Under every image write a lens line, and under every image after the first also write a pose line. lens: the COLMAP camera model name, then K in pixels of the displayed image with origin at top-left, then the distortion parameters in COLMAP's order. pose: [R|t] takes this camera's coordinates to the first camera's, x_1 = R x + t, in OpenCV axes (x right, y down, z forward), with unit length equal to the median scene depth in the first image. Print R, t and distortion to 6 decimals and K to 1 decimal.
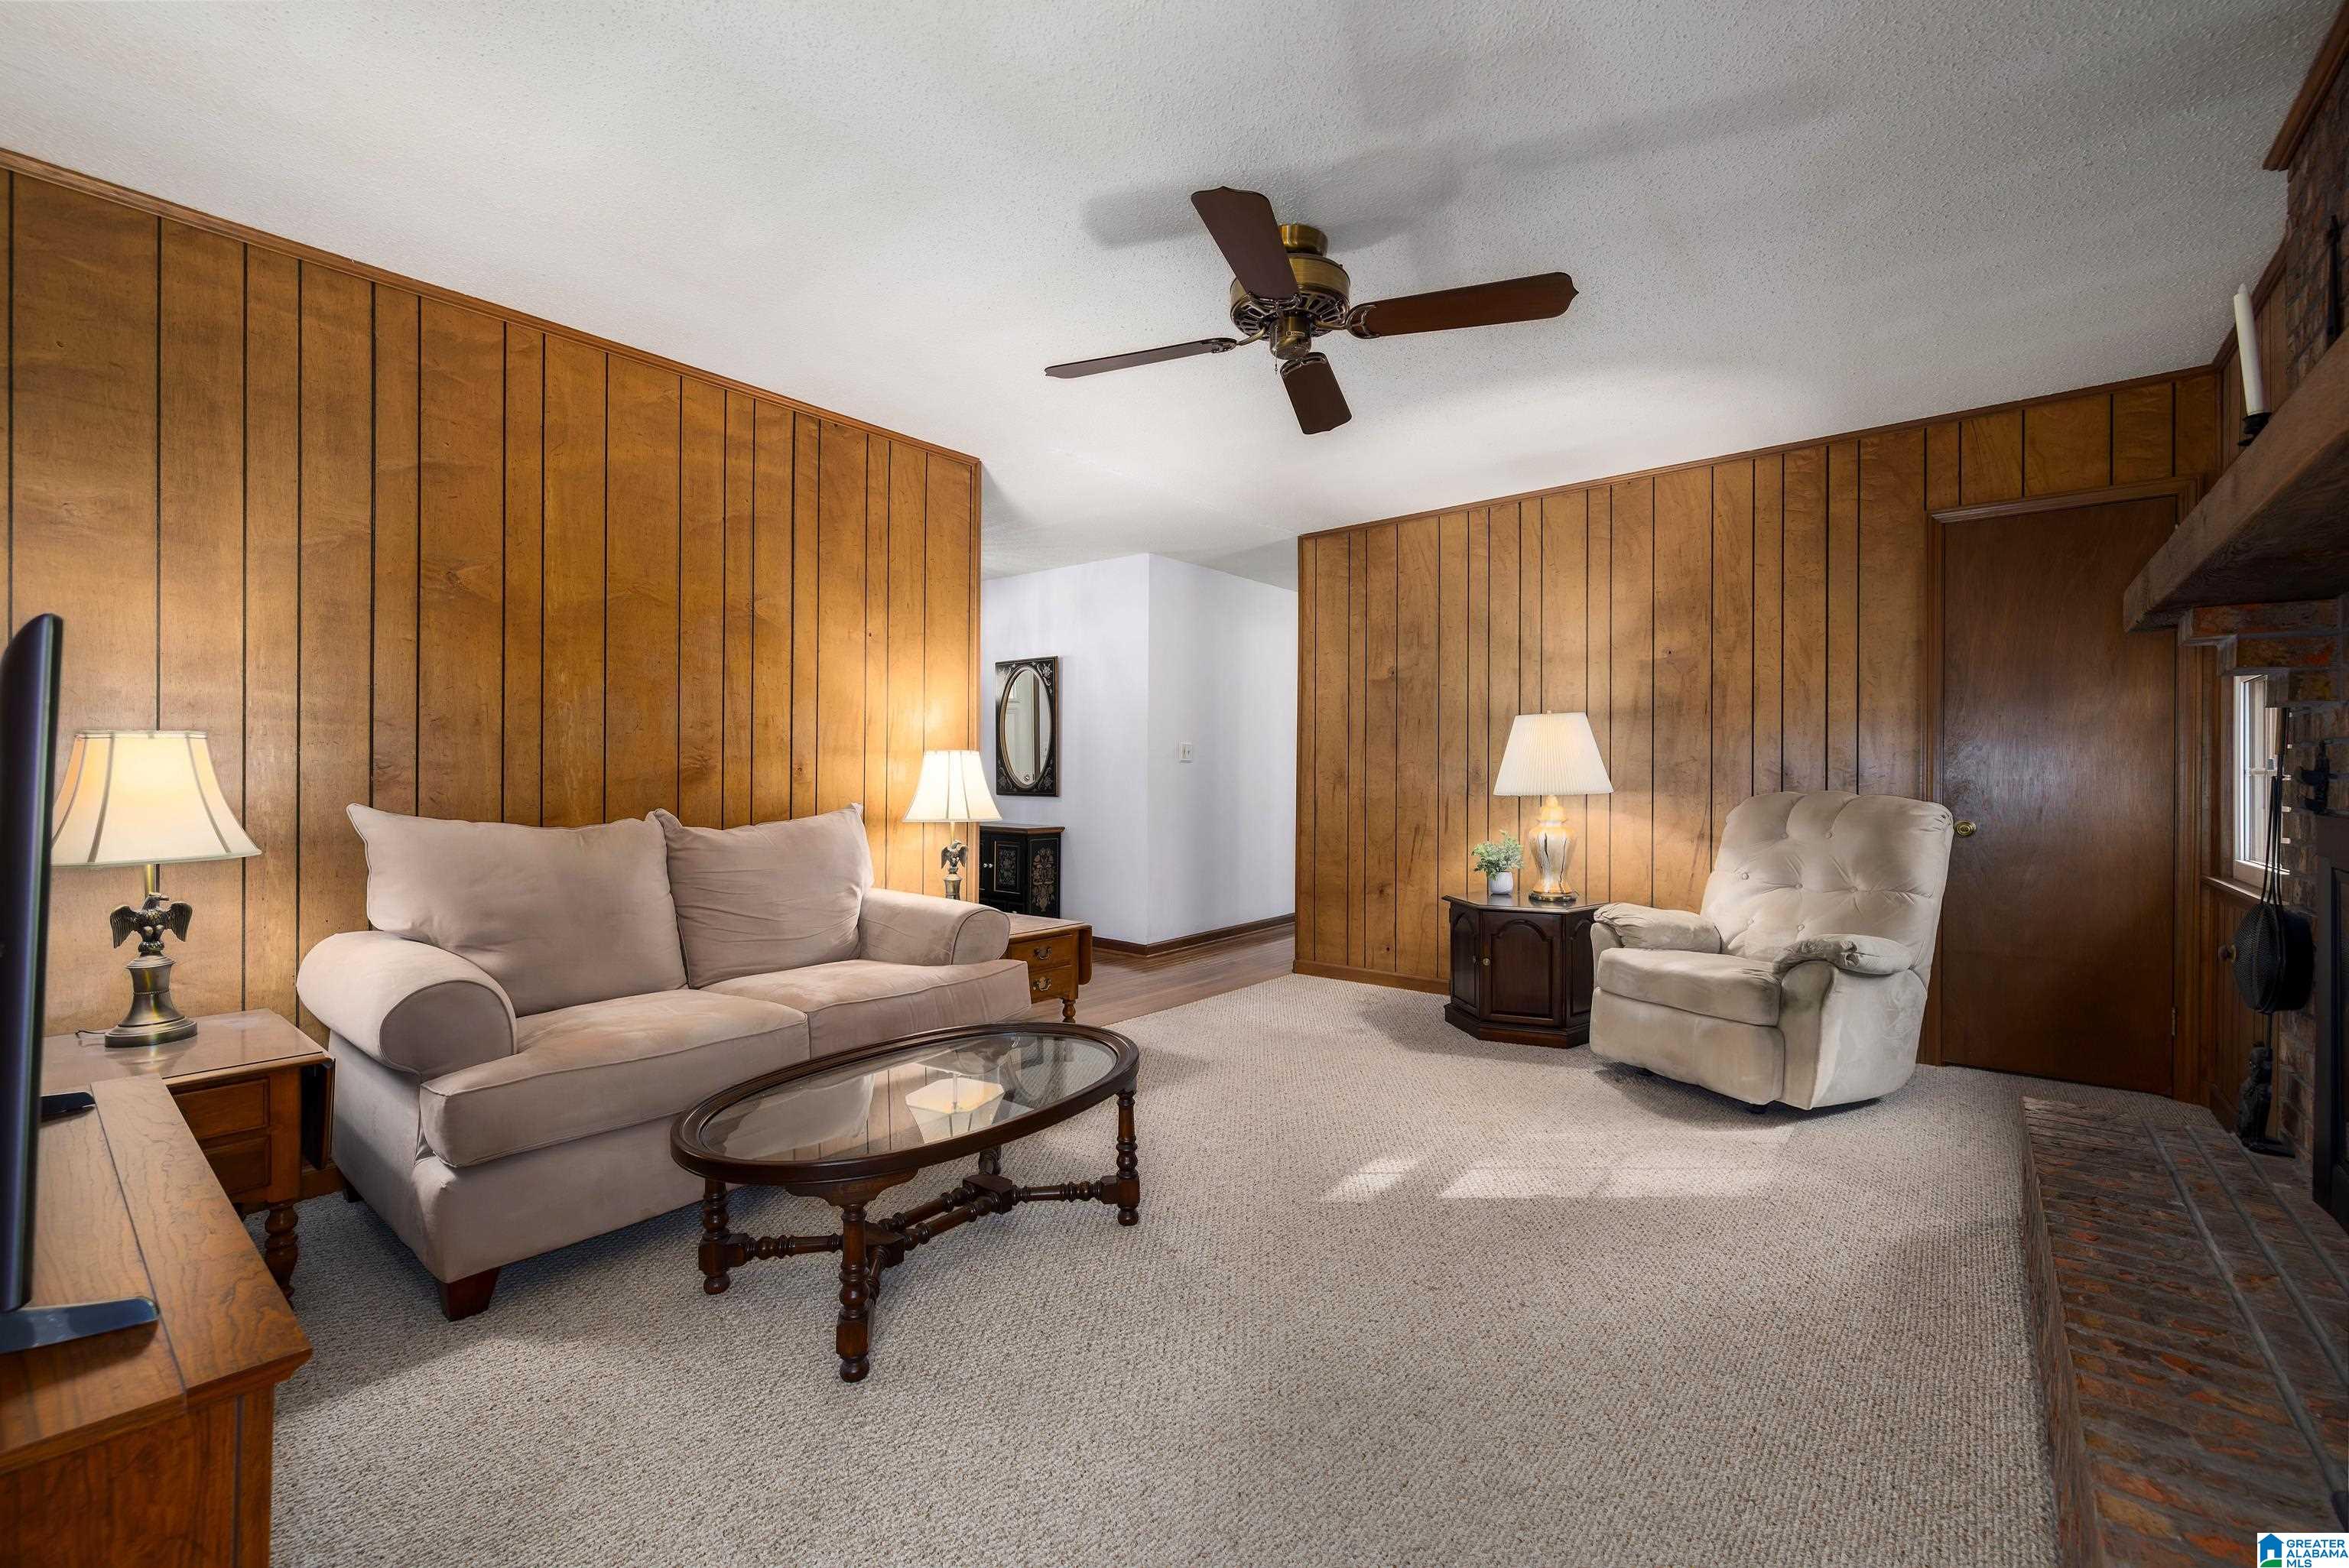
lens RADIAL K [[961.5, 0, 1174.5], [0, 961.5, 784.0], [0, 0, 1]] dist [-0.000938, -0.000101]
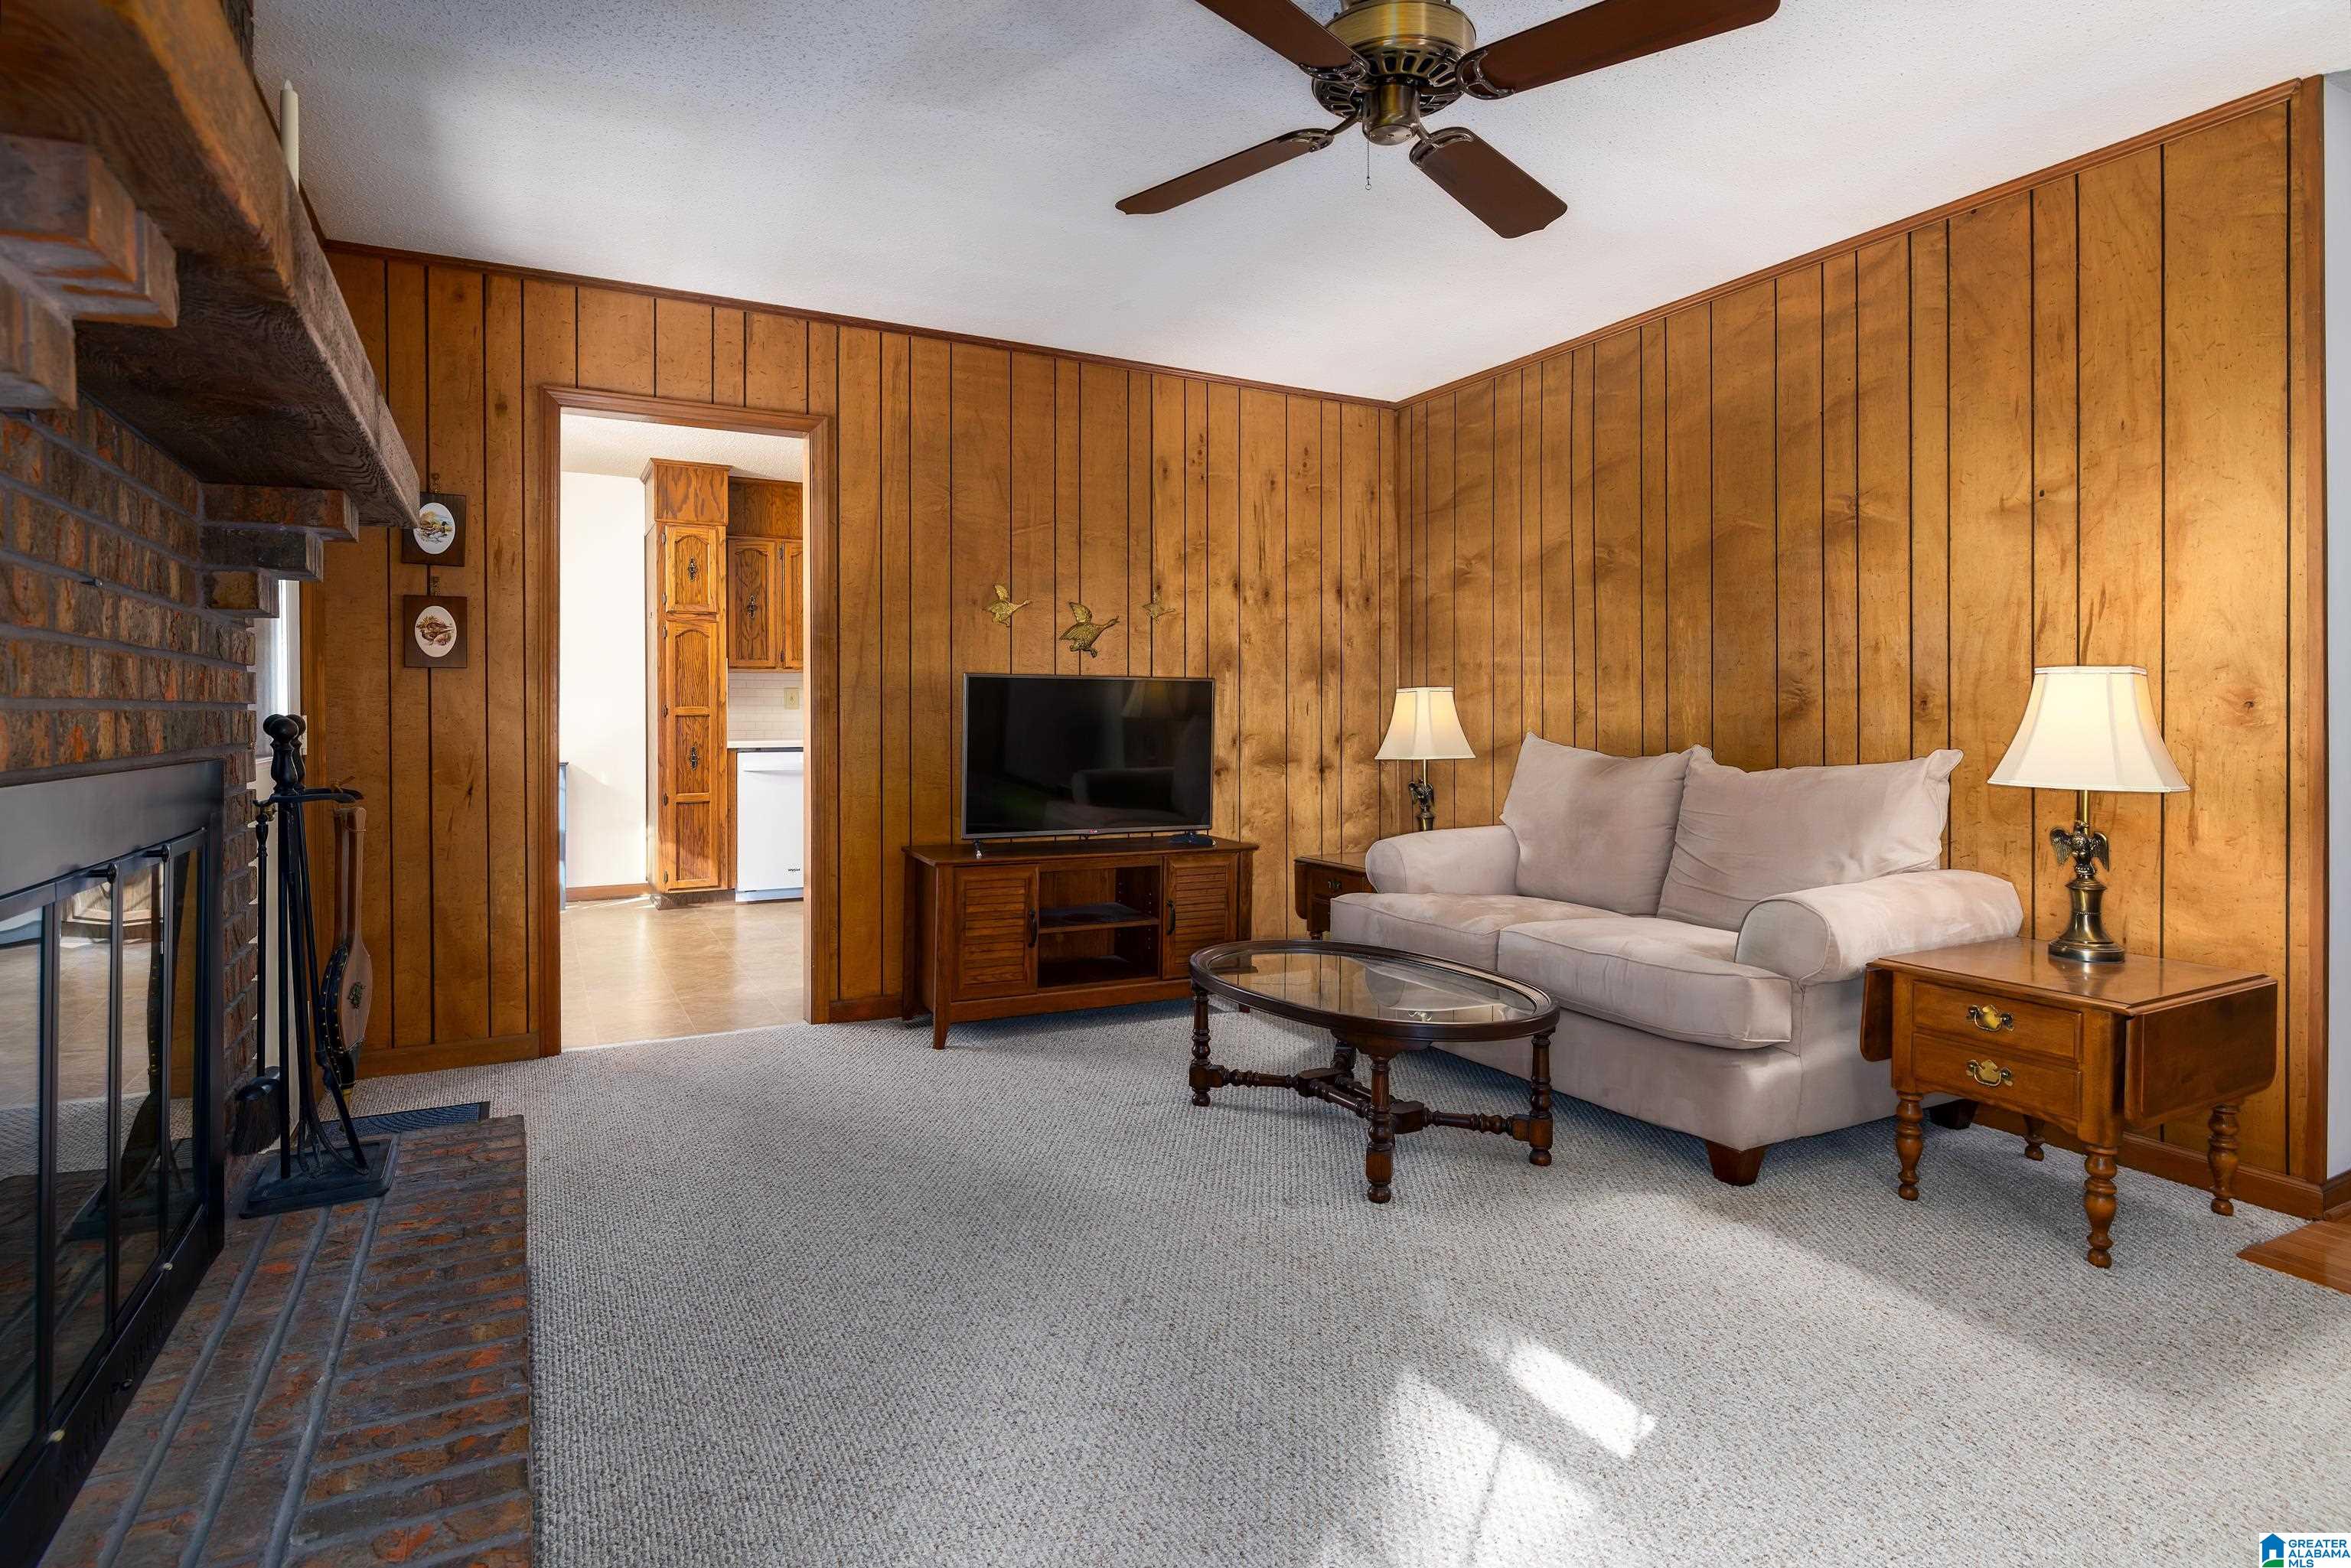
lens RADIAL K [[1234.0, 0, 1175.0], [0, 1234.0, 719.8], [0, 0, 1]] dist [-0.021708, -0.000443]
pose [[-0.386092, 0.009631, -0.922410, 0.779400], [0.001688, 0.999951, 0.009734, -0.013223], [0.922459, 0.002201, -0.386090, 0.903069]]
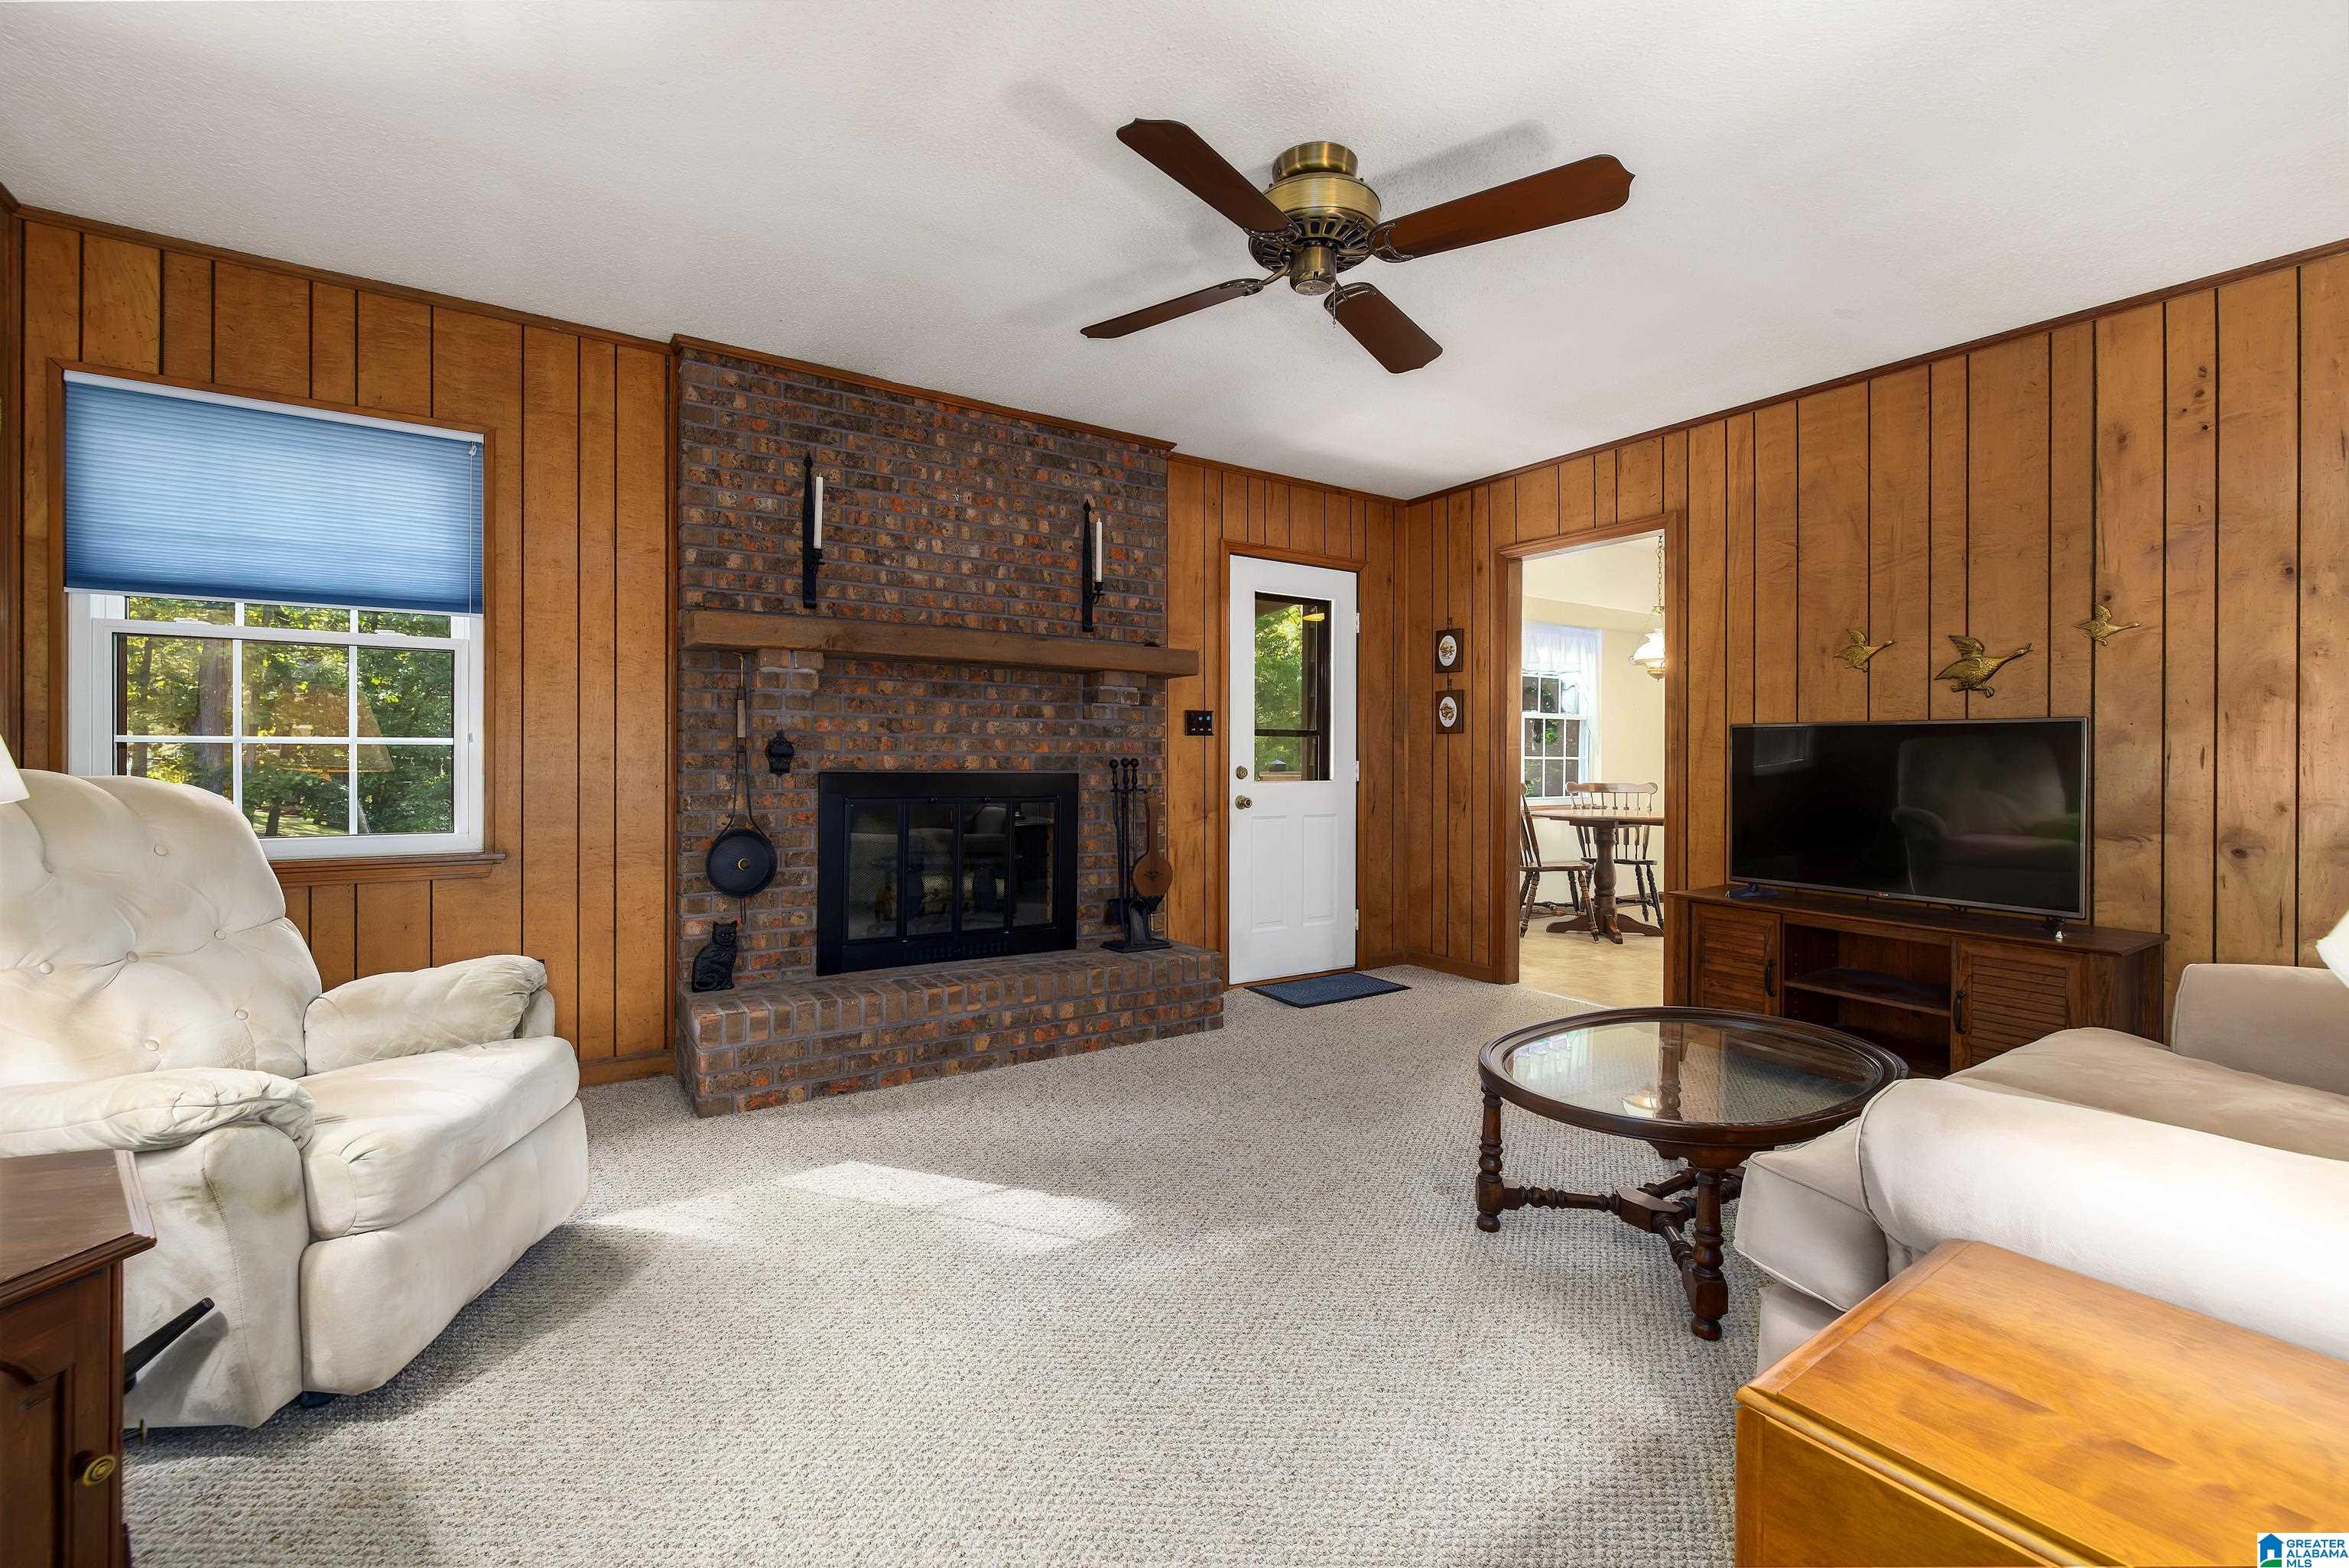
lens RADIAL K [[984.1, 0, 1175.6], [0, 984.1, 762.9], [0, 0, 1]] dist [-0.000728, -0.000155]
pose [[-0.952875, -0.003945, 0.303339, -0.046724], [-0.003339, 0.999991, 0.002517, -0.007502], [-0.303346, 0.001386, -0.952880, 1.418781]]
